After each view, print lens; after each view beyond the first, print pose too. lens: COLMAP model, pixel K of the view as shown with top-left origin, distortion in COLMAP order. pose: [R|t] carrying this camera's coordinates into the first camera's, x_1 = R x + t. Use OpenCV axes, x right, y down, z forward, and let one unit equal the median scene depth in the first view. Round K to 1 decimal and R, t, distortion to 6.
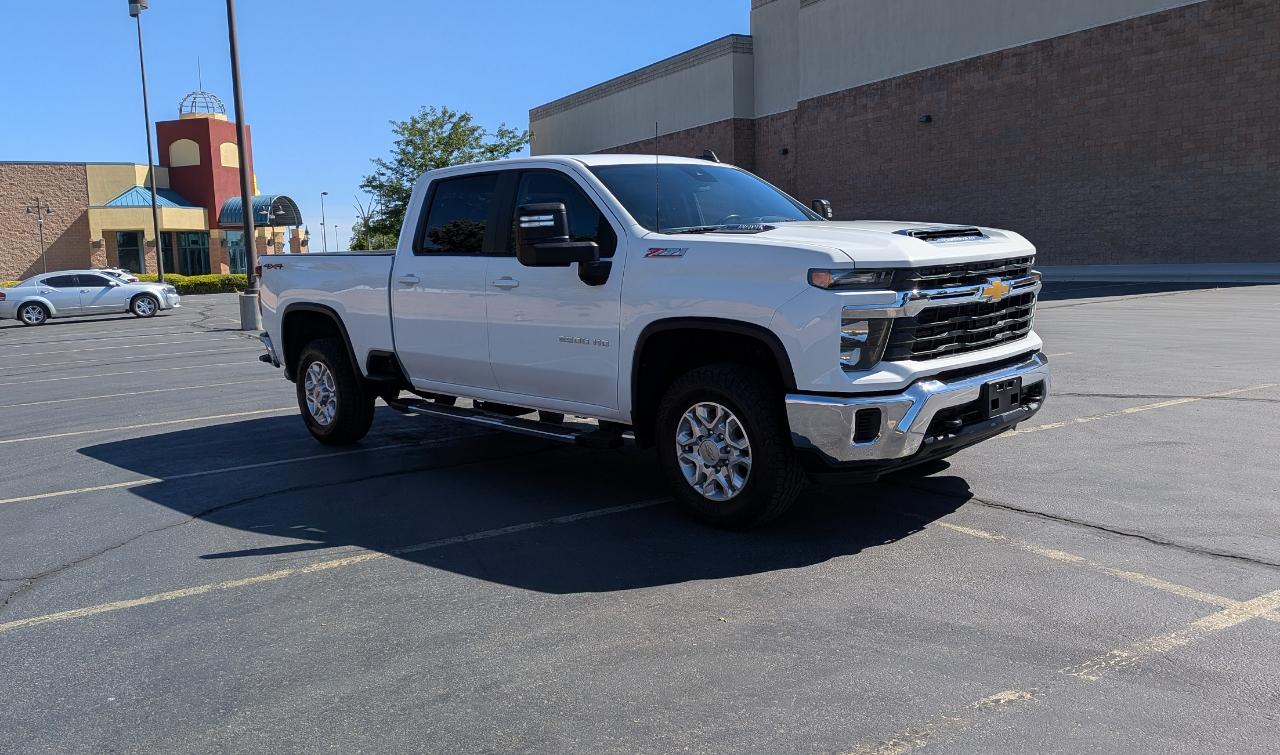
lens RADIAL K [[1001.2, 0, 643.7], [0, 1001.2, 373.5], [0, 0, 1]] dist [0.091752, -0.160200]
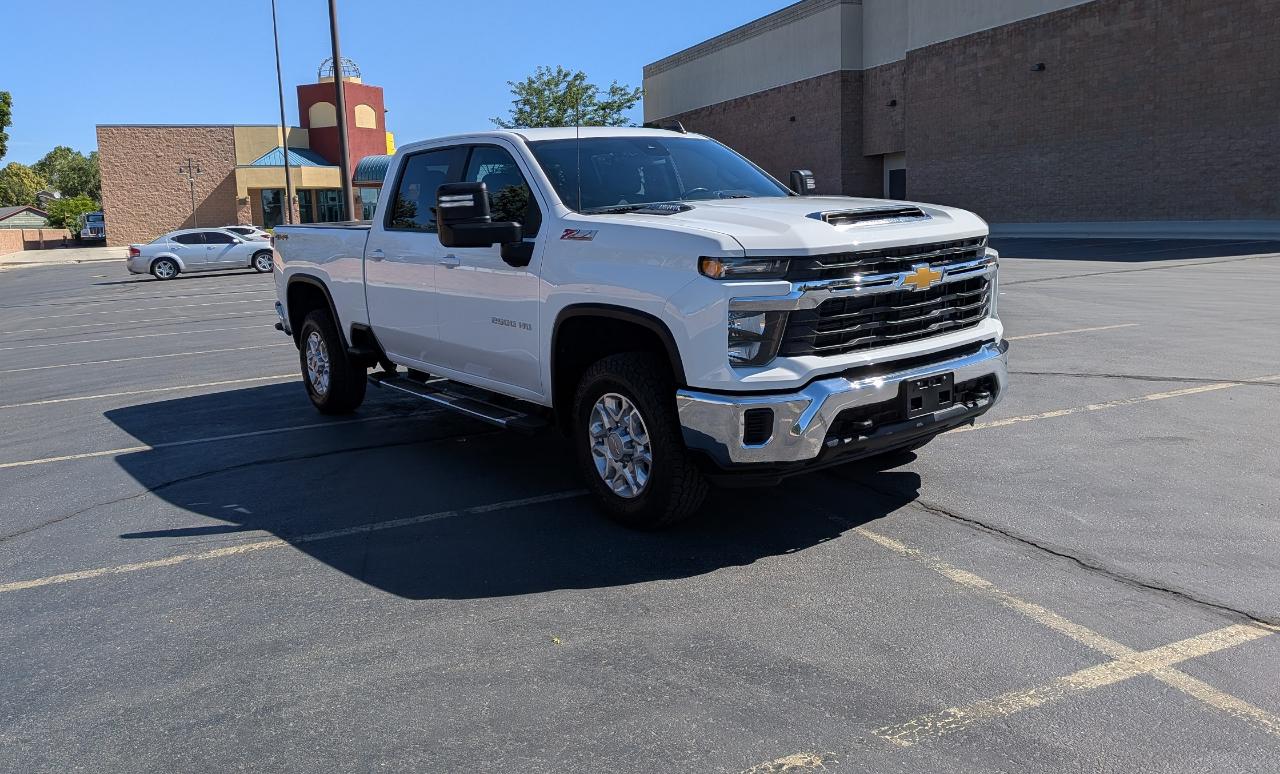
lens RADIAL K [[984.7, 0, 639.0], [0, 984.7, 332.3], [0, 0, 1]] dist [0.092225, -0.155251]
pose [[0.991590, 0.011453, -0.128913, 0.151887], [-0.010349, 0.999904, 0.009235, -0.027912], [0.129006, -0.007823, 0.991613, 0.057451]]
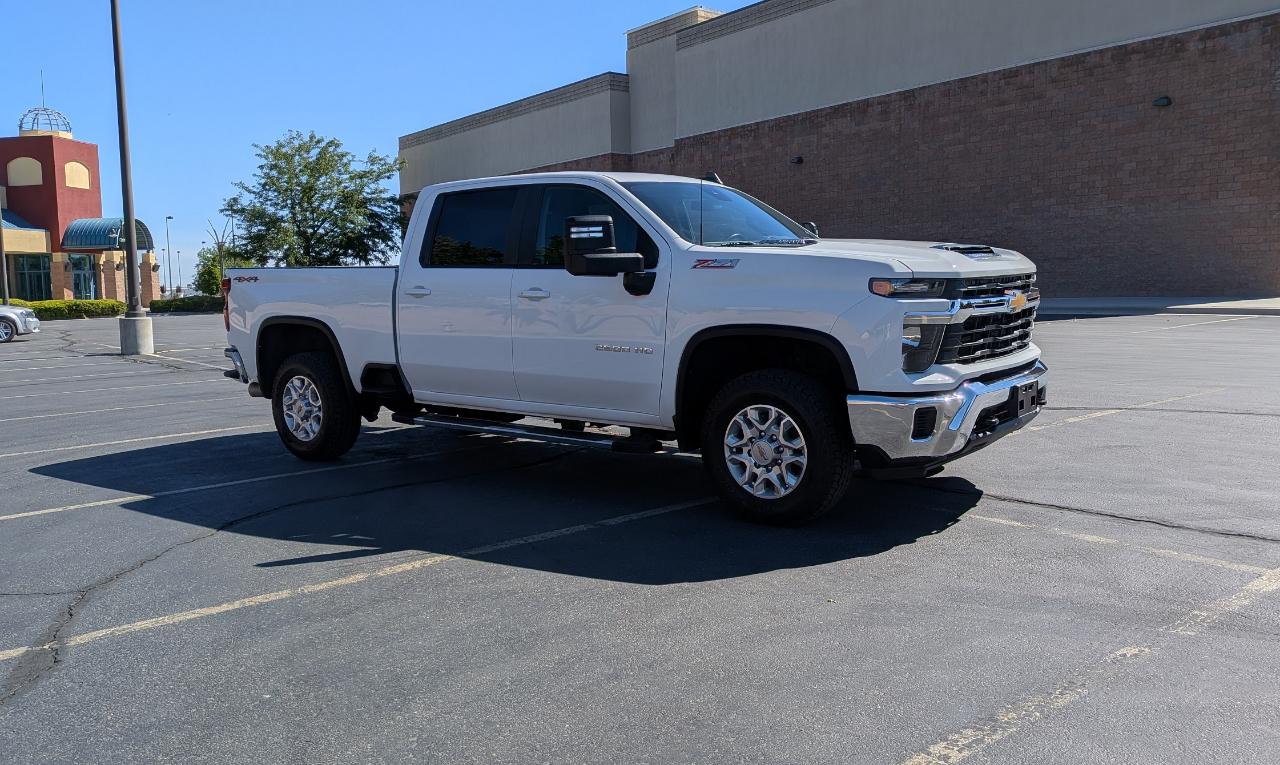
lens RADIAL K [[987.1, 0, 648.6], [0, 987.1, 384.3], [0, 0, 1]] dist [0.092214, -0.160055]
pose [[0.989200, -0.000767, 0.146573, -0.150925], [0.003781, 0.999787, -0.020281, 0.020066], [-0.146526, 0.020616, 0.988992, -0.010045]]
